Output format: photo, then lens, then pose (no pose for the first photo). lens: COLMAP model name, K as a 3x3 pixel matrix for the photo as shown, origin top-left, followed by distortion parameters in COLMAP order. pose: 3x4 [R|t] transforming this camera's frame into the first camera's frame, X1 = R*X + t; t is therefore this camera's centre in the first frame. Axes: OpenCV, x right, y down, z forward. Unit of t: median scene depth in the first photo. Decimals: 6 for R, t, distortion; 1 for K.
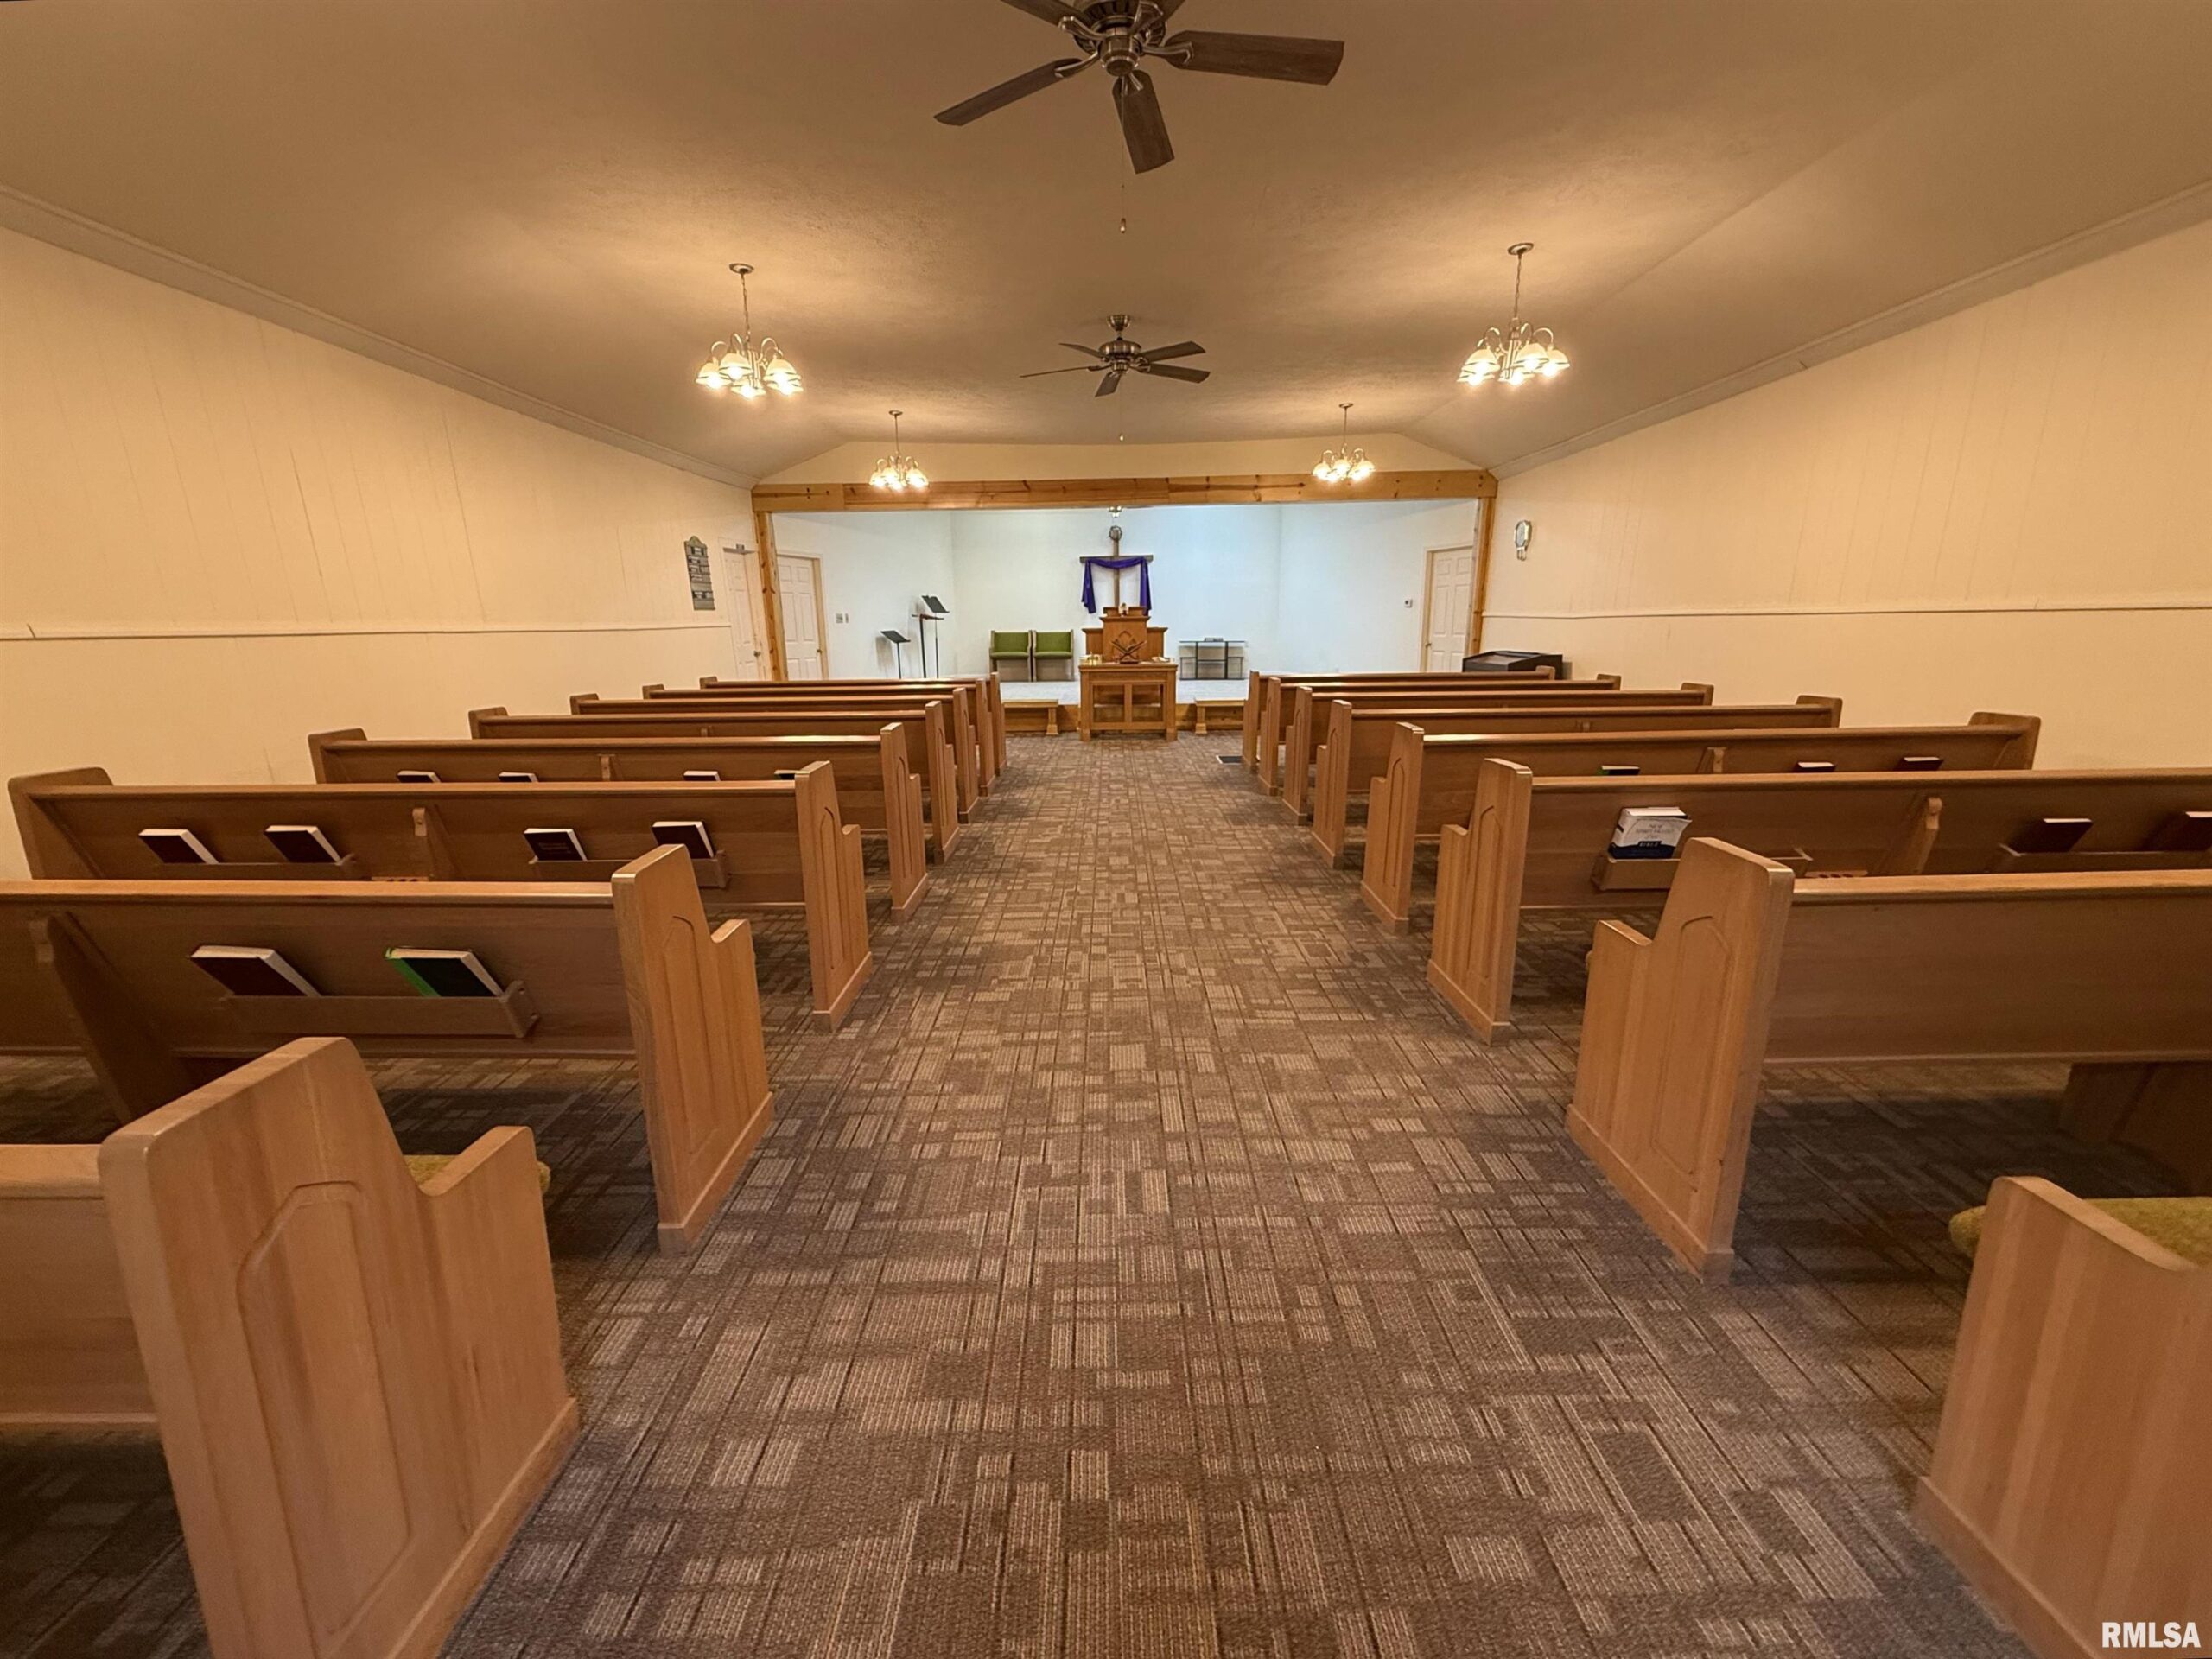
lens RADIAL K [[873.6, 0, 1102.3], [0, 873.6, 822.3], [0, 0, 1]] dist [-0.001210, -0.000027]
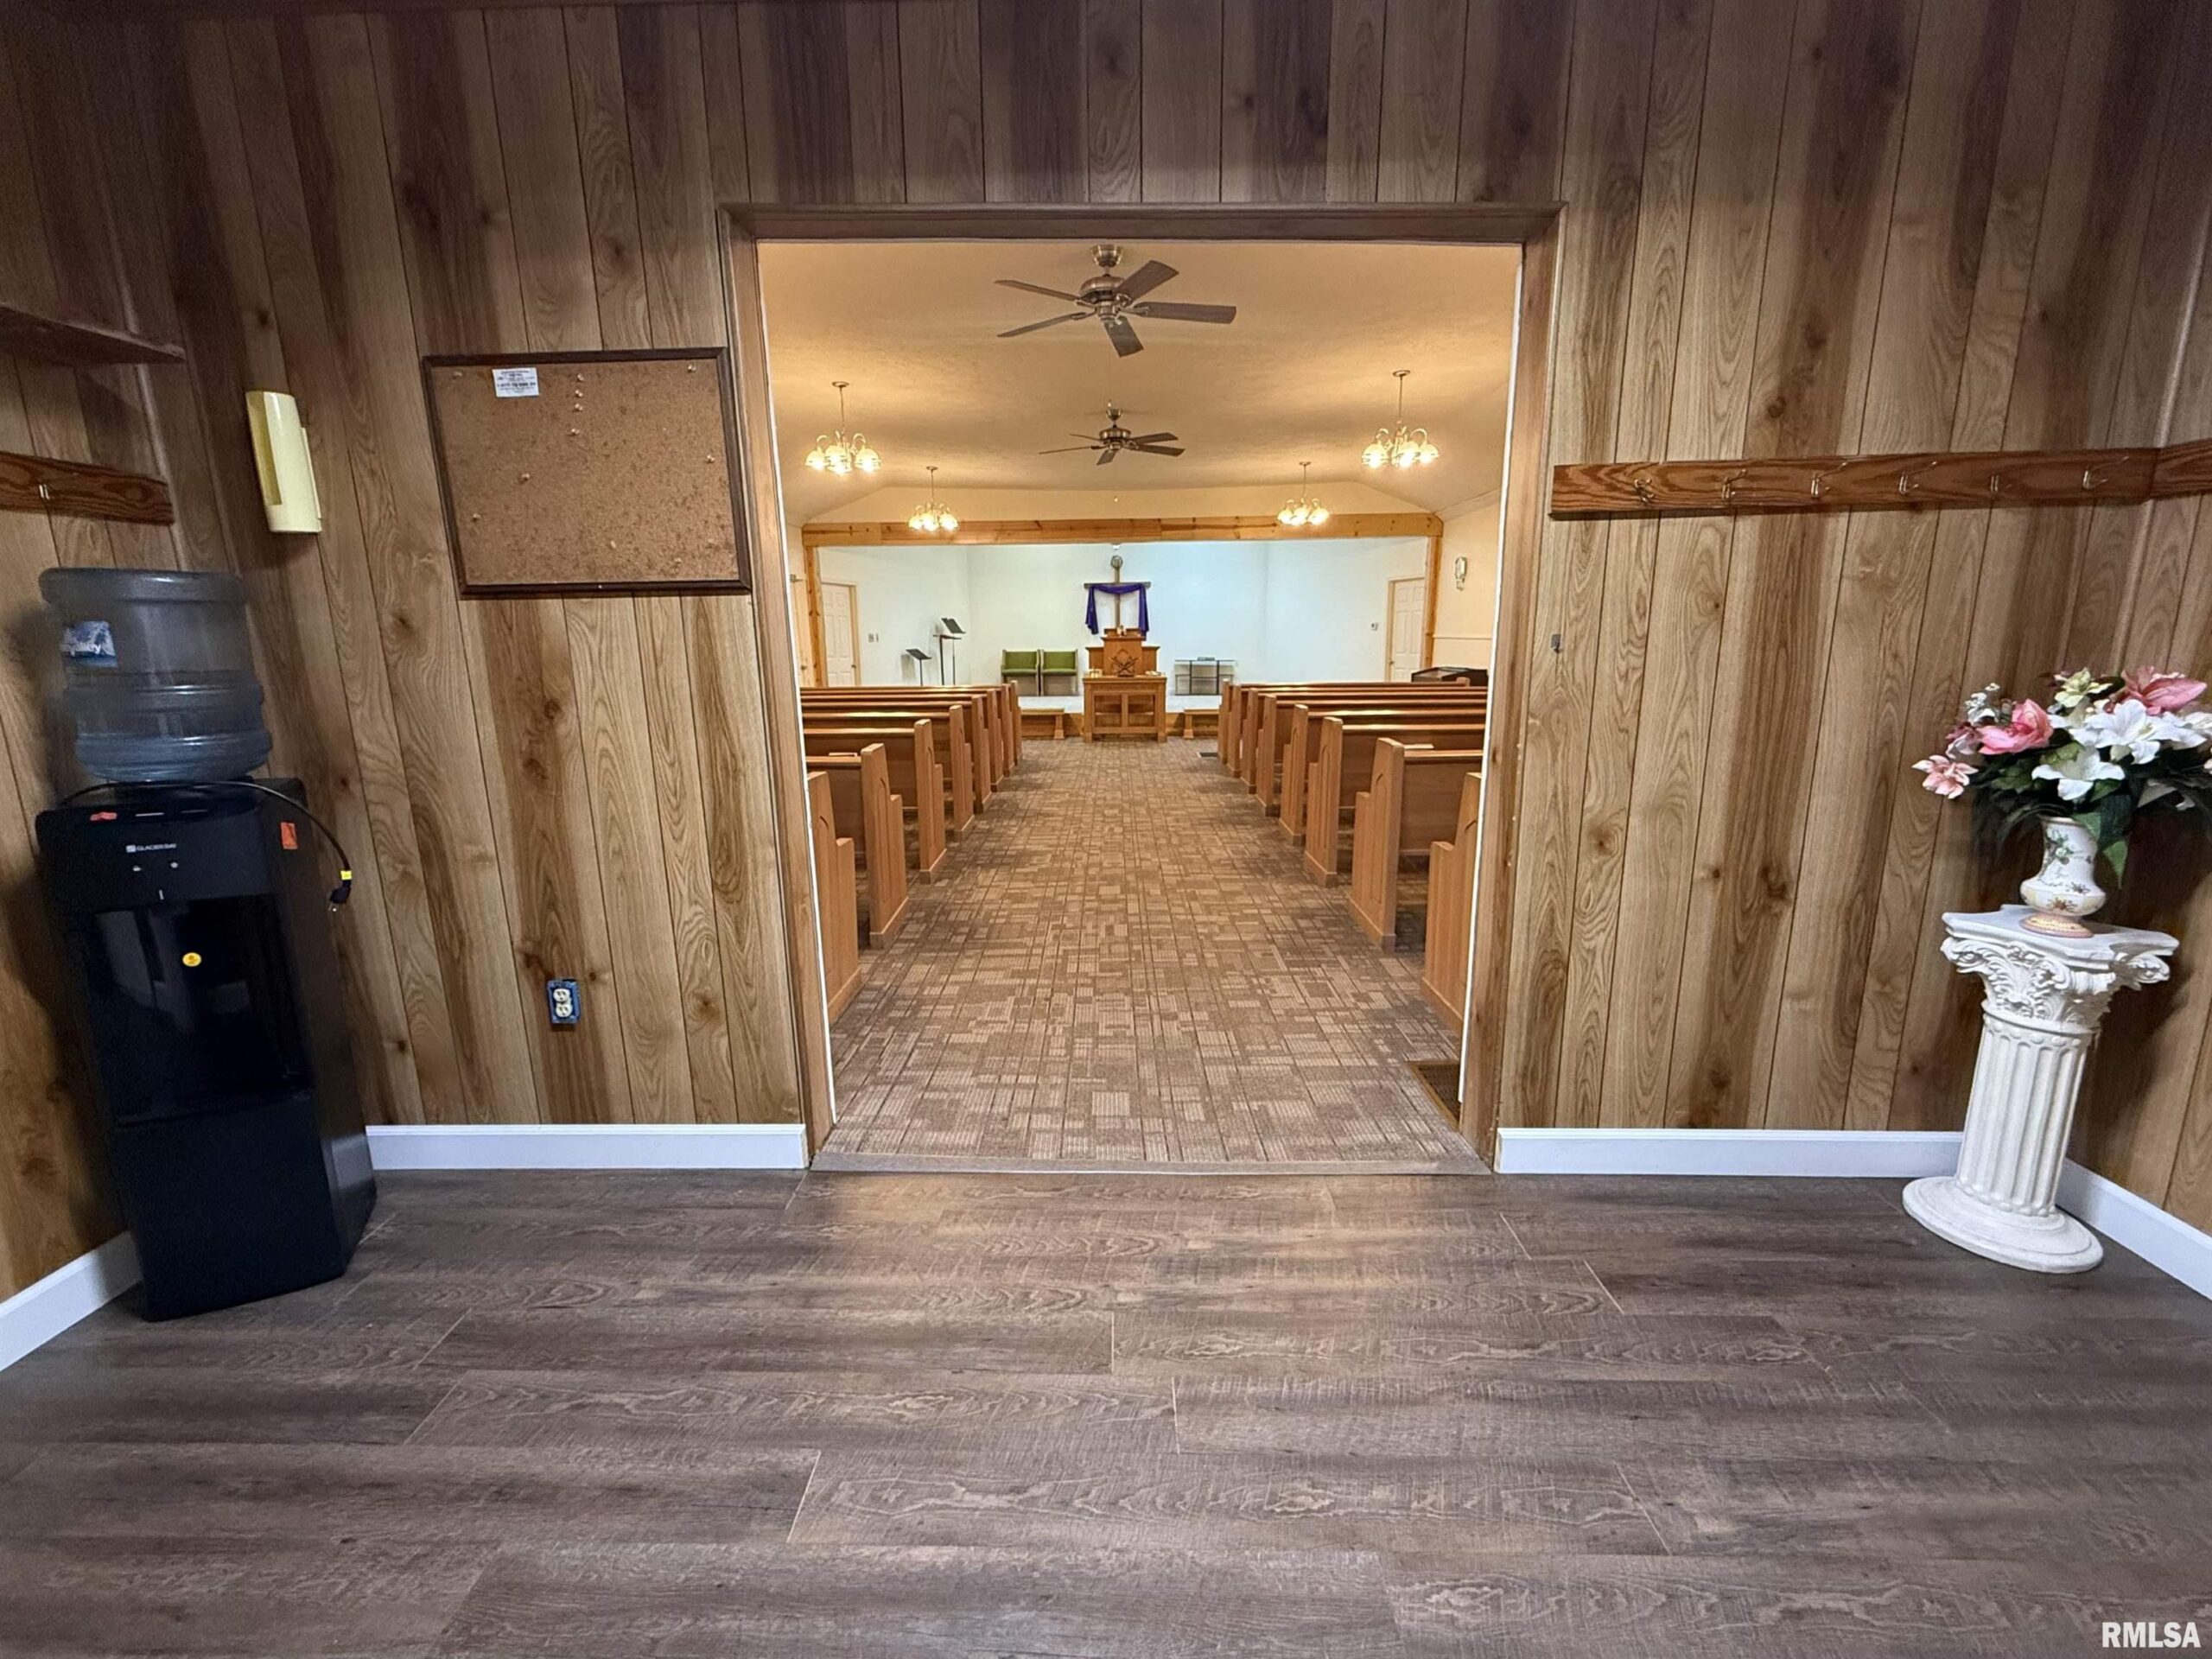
lens RADIAL K [[873.6, 0, 1100.2], [0, 873.6, 815.6], [0, 0, 1]] dist [-0.001210, -0.000027]
pose [[0.999972, 0.004540, -0.006020, 0.005381], [-0.004725, 0.999503, -0.031164, 0.047762], [0.005875, 0.031191, 0.999496, -0.189054]]
